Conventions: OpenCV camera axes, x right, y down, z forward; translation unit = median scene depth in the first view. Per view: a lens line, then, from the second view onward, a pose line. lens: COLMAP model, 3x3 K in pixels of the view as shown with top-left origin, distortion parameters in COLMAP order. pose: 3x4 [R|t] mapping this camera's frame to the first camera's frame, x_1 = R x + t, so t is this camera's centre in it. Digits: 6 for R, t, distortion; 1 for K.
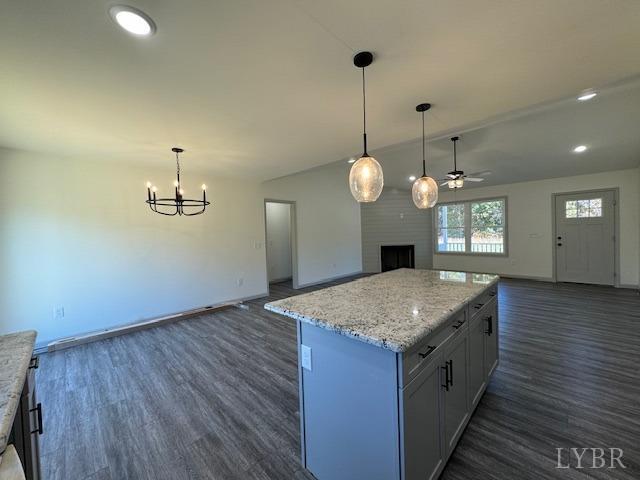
lens RADIAL K [[253.0, 0, 322.8], [0, 253.0, 237.5], [0, 0, 1]] dist [-0.002280, 0.000047]
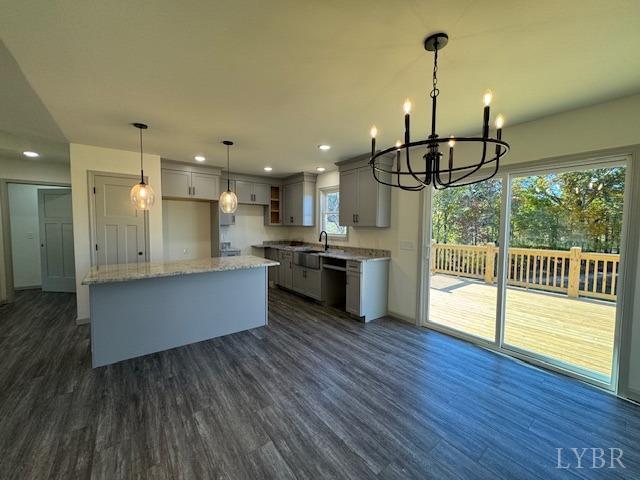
lens RADIAL K [[253.0, 0, 322.8], [0, 253.0, 237.5], [0, 0, 1]] dist [-0.002280, 0.000047]
pose [[-0.990703, 0.014894, 0.135224, -0.599015], [0.024663, 0.997181, 0.070863, -0.049164], [-0.133788, 0.073539, -0.988278, 2.066781]]
